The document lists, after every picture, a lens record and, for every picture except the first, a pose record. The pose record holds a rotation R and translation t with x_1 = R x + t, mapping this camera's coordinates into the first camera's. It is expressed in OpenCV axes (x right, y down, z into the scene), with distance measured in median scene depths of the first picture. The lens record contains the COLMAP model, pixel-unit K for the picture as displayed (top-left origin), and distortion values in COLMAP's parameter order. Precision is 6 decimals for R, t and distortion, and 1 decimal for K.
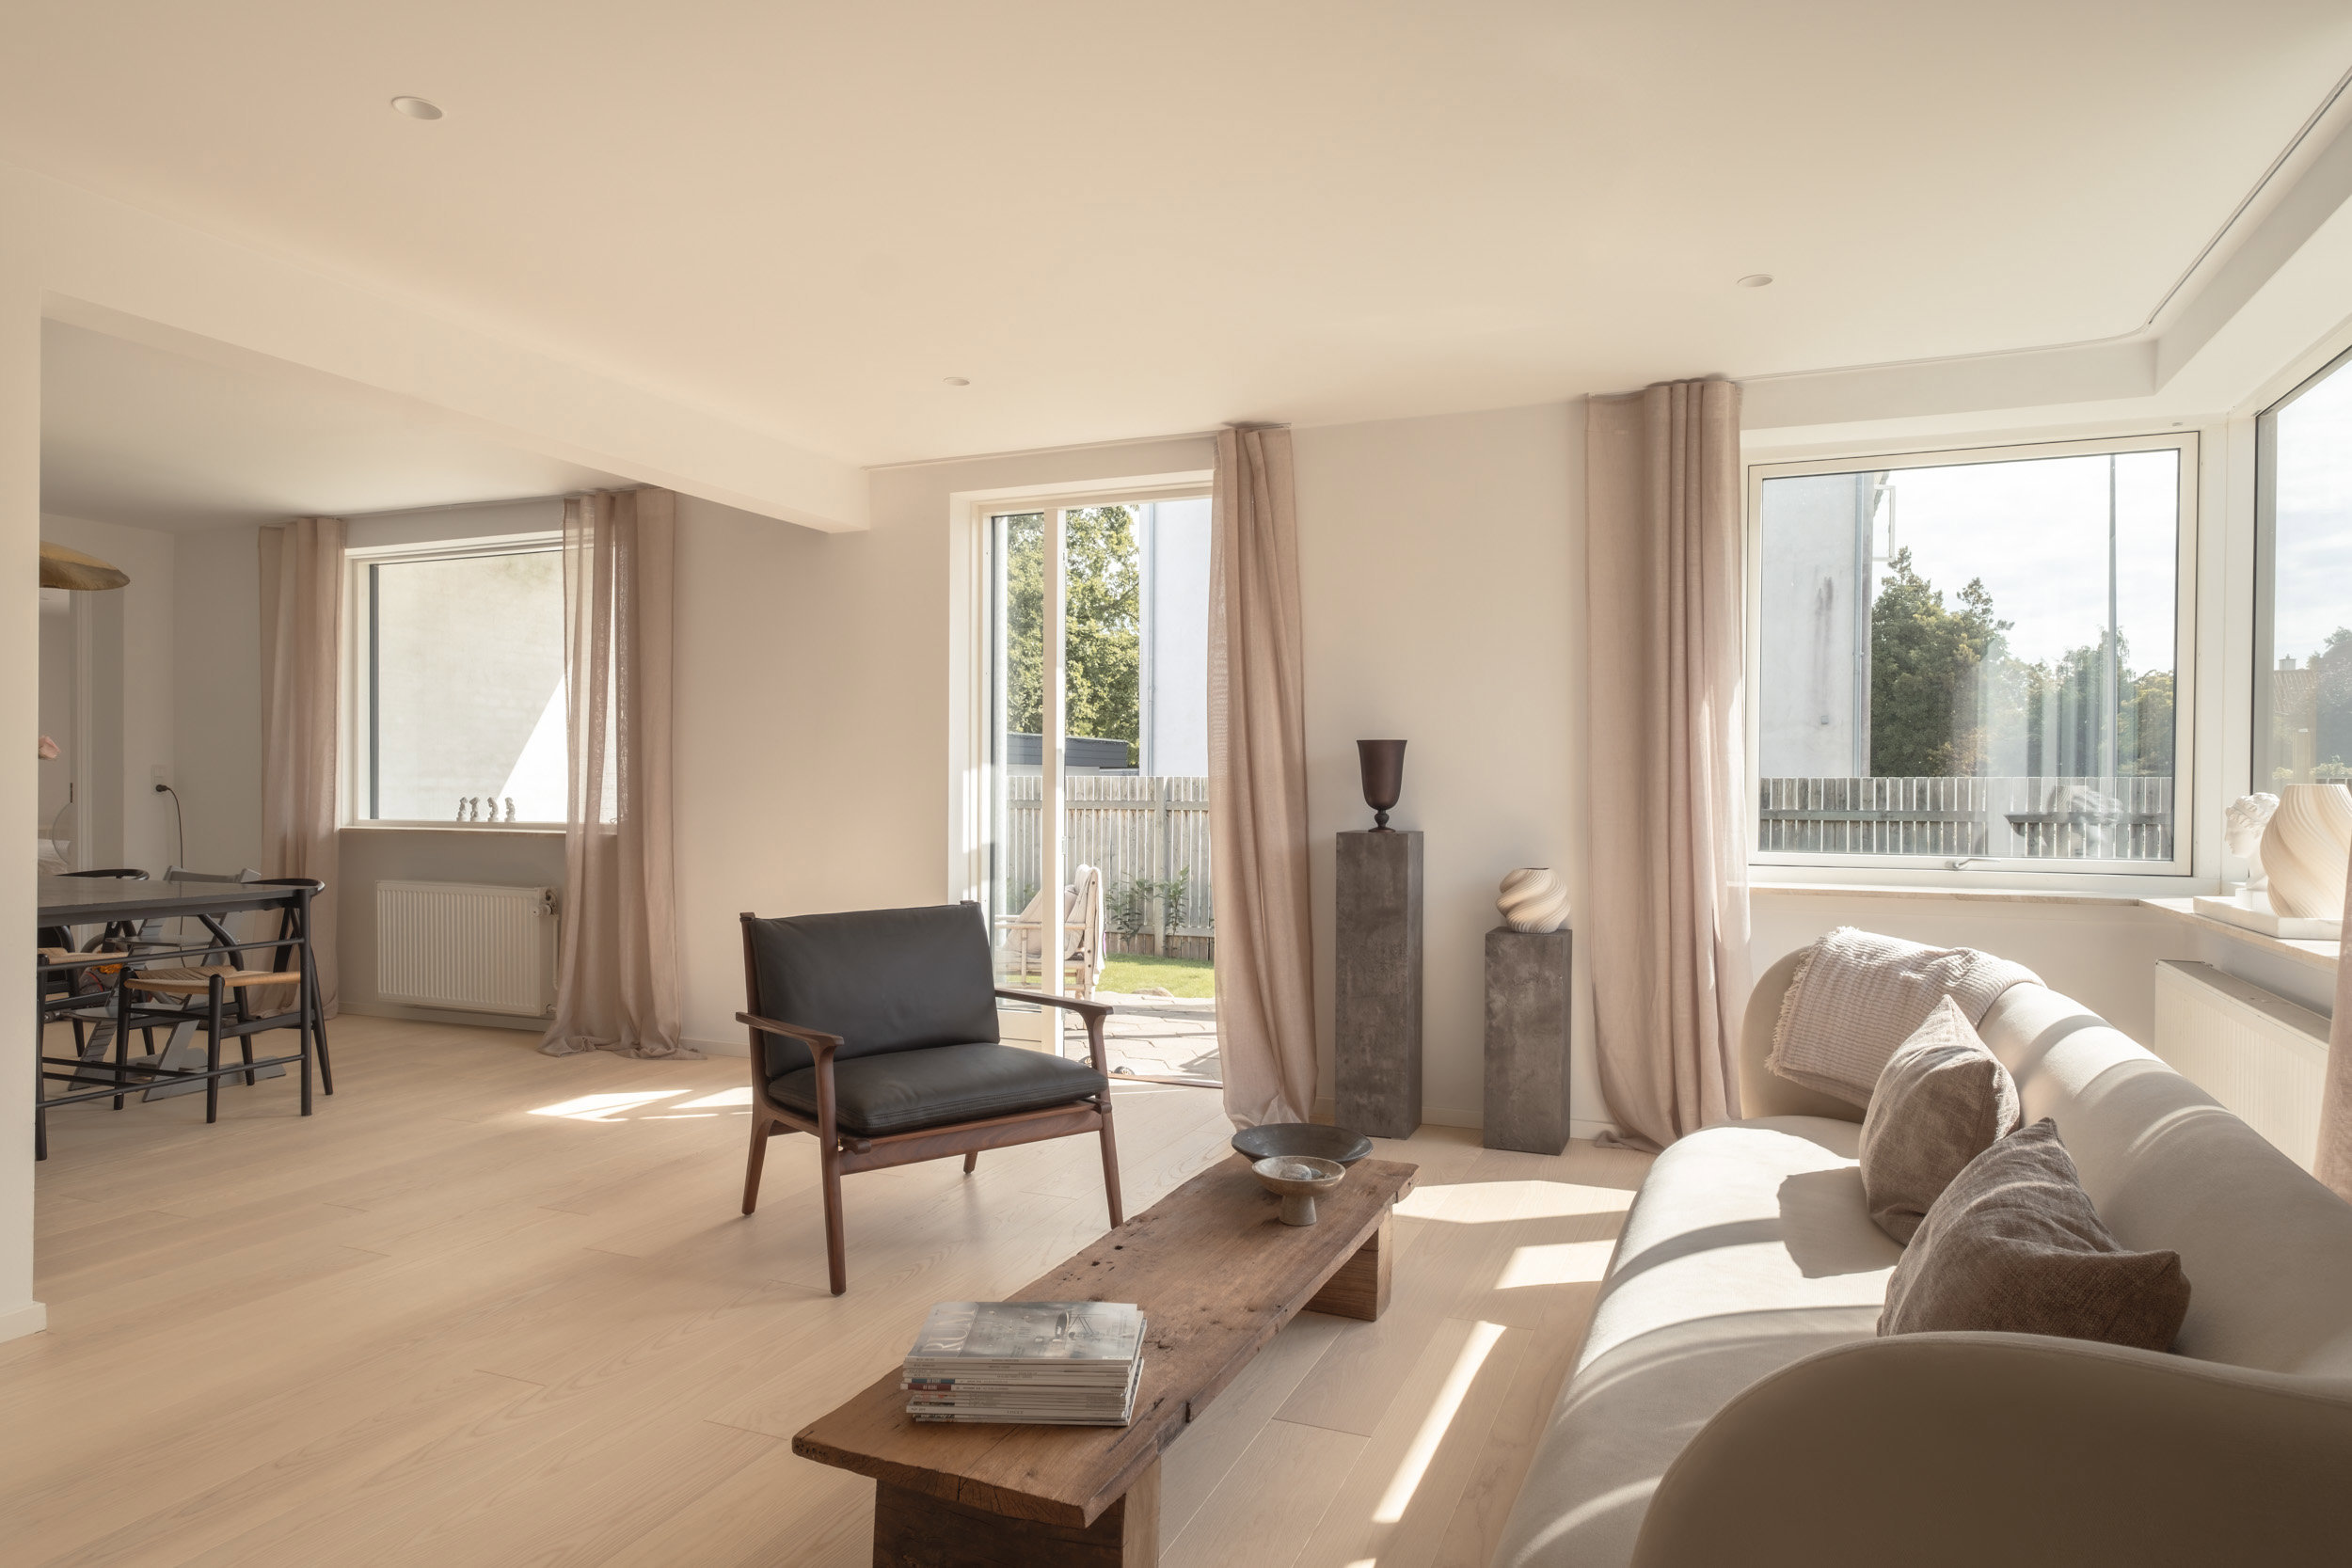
lens RADIAL K [[1355.9, 0, 1187.4], [0, 1355.9, 796.3], [0, 0, 1]] dist [0.001213, 0.000463]
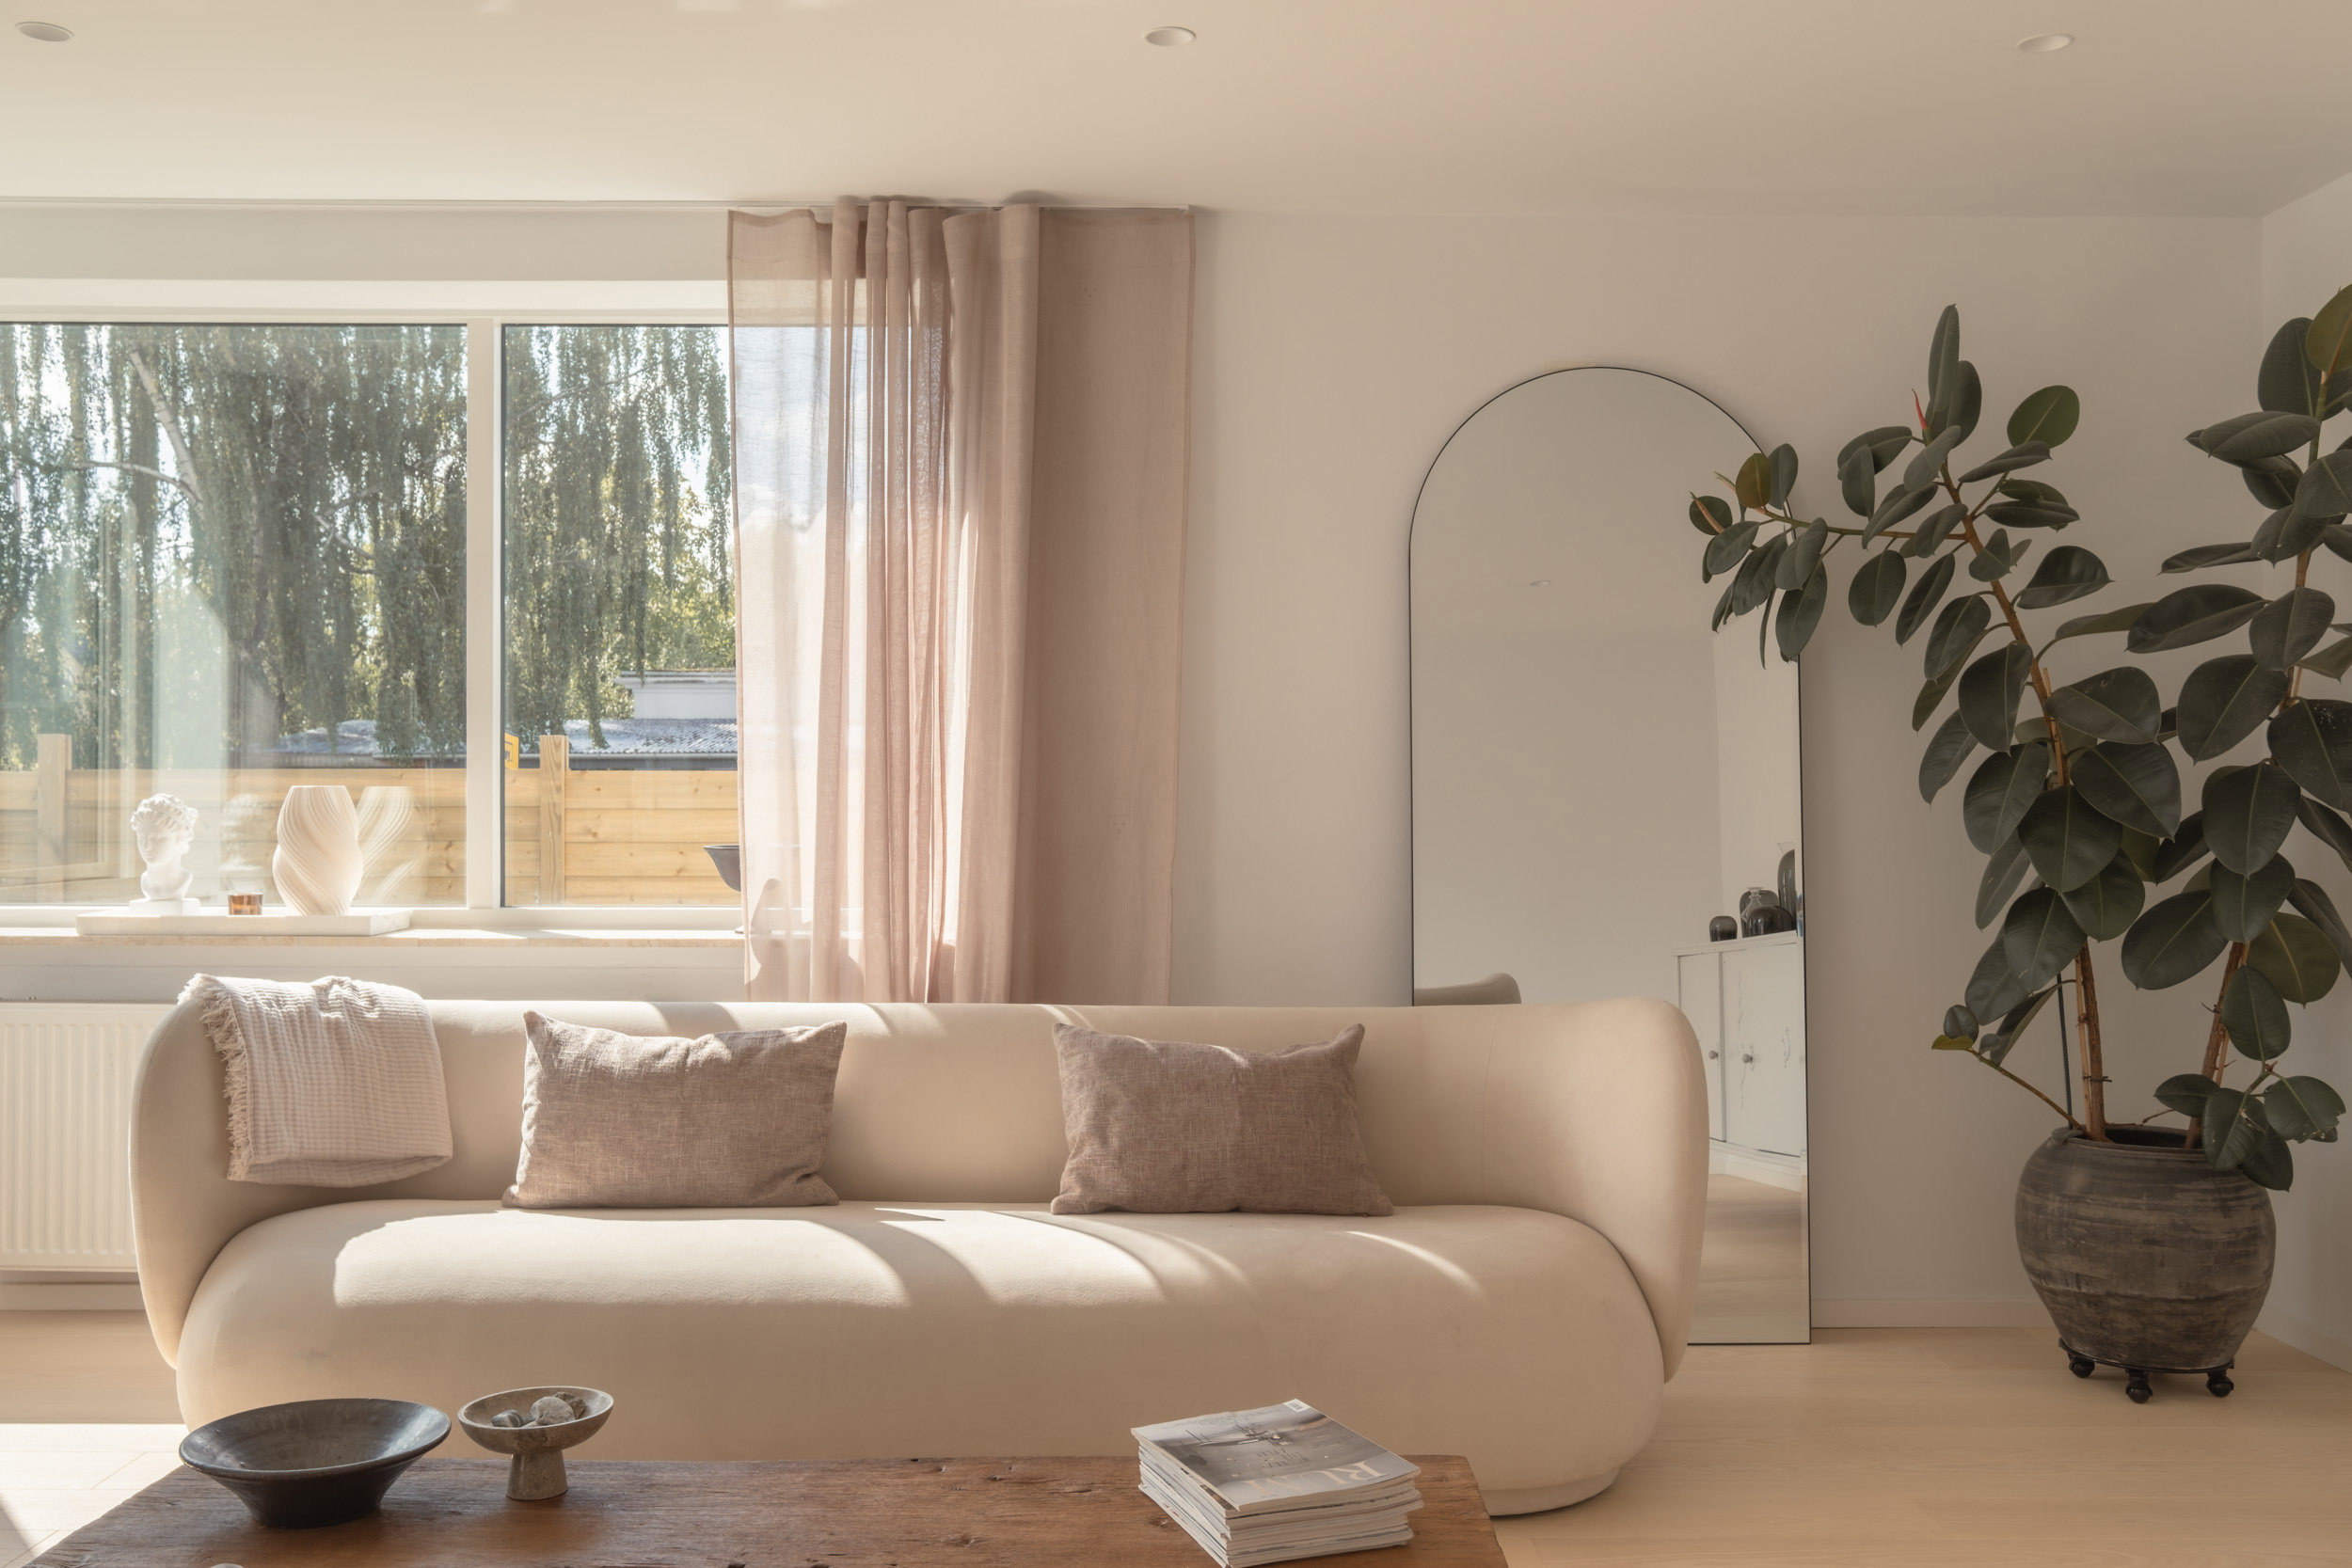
lens RADIAL K [[2043.0, 0, 1133.9], [0, 2043.0, 781.8], [0, 0, 1]] dist [-0.005082, 0.024470]
pose [[-0.359224, 0.001450, 0.933250, -0.548193], [0.001724, 0.999998, -0.000890, -0.006405], [-0.933250, 0.001289, -0.359226, 0.663914]]
